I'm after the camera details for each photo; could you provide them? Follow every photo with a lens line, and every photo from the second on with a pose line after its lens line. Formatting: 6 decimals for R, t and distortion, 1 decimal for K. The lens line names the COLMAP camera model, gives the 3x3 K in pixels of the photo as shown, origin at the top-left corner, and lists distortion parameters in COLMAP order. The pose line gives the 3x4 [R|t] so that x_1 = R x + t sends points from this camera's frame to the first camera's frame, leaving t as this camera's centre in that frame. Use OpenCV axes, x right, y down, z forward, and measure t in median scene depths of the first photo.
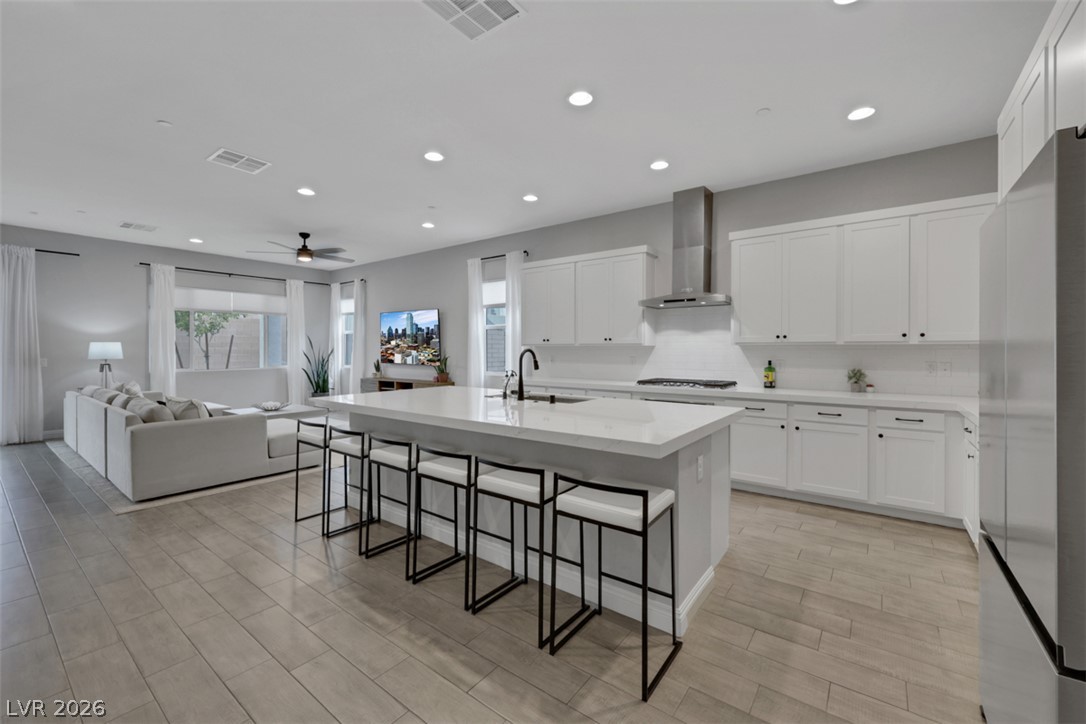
lens RADIAL K [[449.2, 0, 542.1], [0, 449.2, 352.8], [0, 0, 1]] dist [-0.002770, 0.001518]
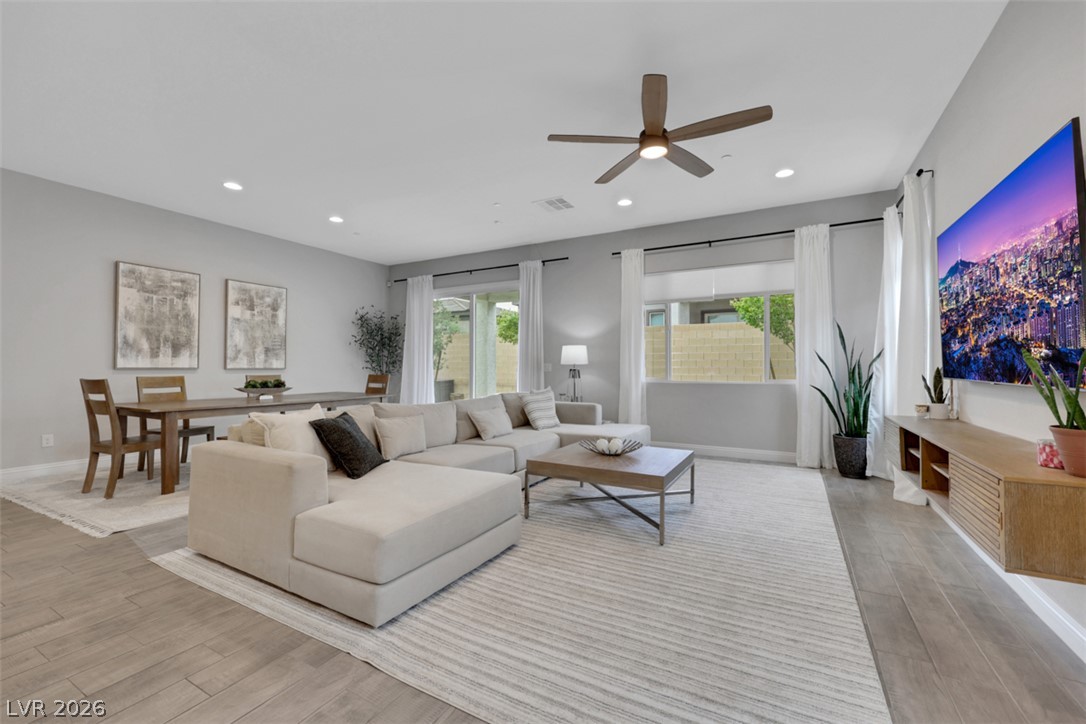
lens RADIAL K [[449.2, 0, 548.0], [0, 449.2, 364.0], [0, 0, 1]] dist [-0.002770, 0.001518]
pose [[0.148138, -0.008125, -0.988933, -0.076049], [-0.011968, 0.999878, -0.010007, 0.025194], [0.988894, 0.013318, 0.148023, 0.878659]]
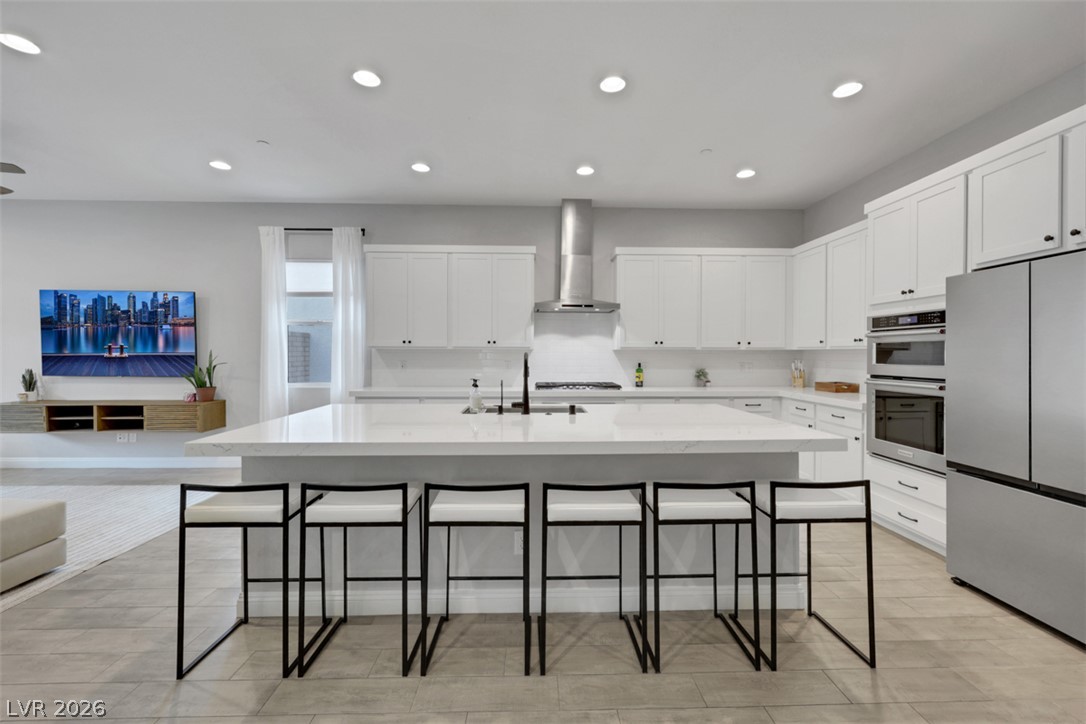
lens RADIAL K [[449.2, 0, 542.2], [0, 449.2, 355.7], [0, 0, 1]] dist [-0.002770, 0.001518]
pose [[0.775086, -0.001222, 0.631855, -0.303466], [0.002399, 0.999997, -0.001009, -0.000664], [-0.631852, 0.002298, 0.775086, 0.189048]]
